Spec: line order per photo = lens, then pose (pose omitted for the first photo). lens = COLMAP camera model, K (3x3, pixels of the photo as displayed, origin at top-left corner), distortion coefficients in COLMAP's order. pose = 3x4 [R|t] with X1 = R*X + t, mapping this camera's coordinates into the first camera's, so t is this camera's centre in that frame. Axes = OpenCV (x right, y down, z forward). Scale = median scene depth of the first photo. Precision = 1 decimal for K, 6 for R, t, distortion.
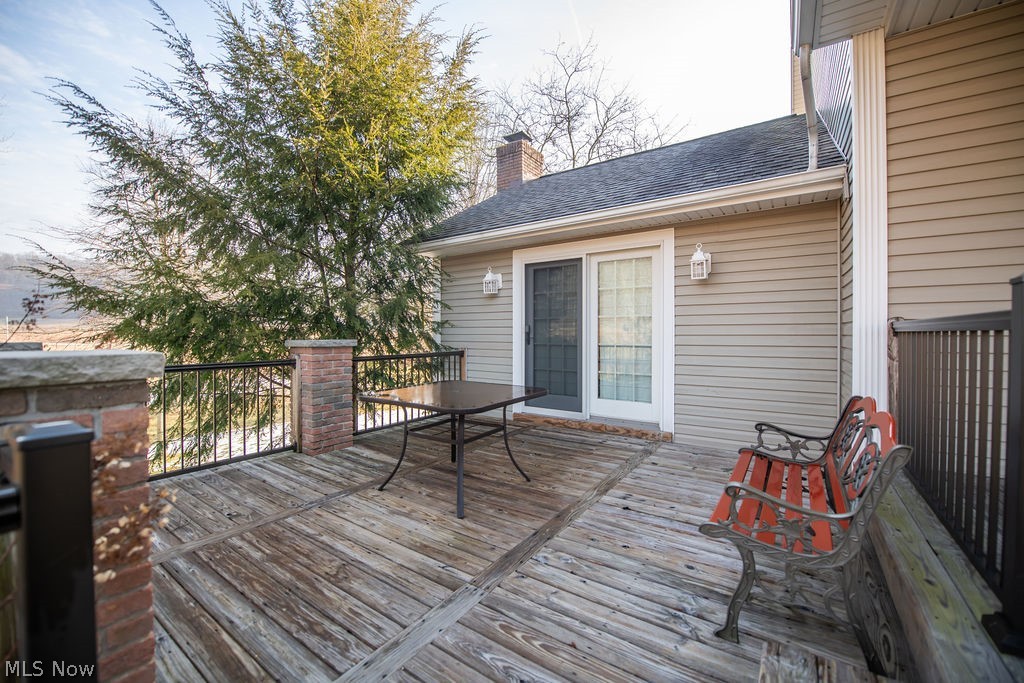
lens RADIAL K [[407.2, 0, 508.3], [0, 407.2, 337.7], [0, 0, 1]] dist [-0.021844, -0.000520]
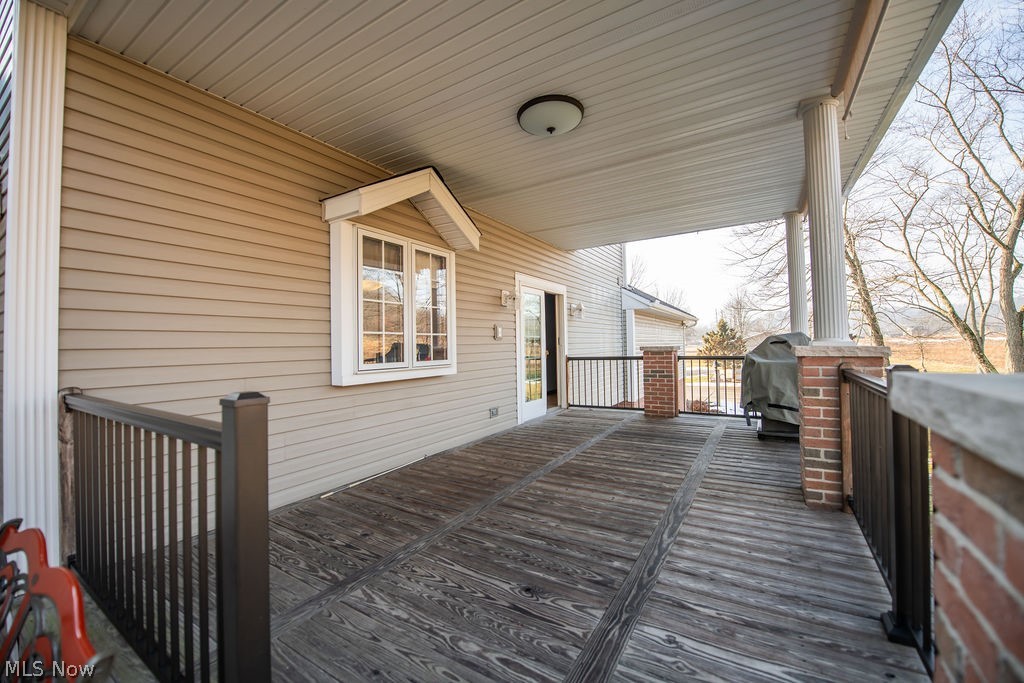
lens RADIAL K [[407.2, 0, 508.8], [0, 407.2, 339.2], [0, 0, 1]] dist [-0.021844, -0.000520]
pose [[-0.040440, 0.016115, 0.999052, 0.155353], [0.016844, 0.999739, -0.015444, -0.121499], [-0.999040, 0.016204, -0.040701, 0.163469]]
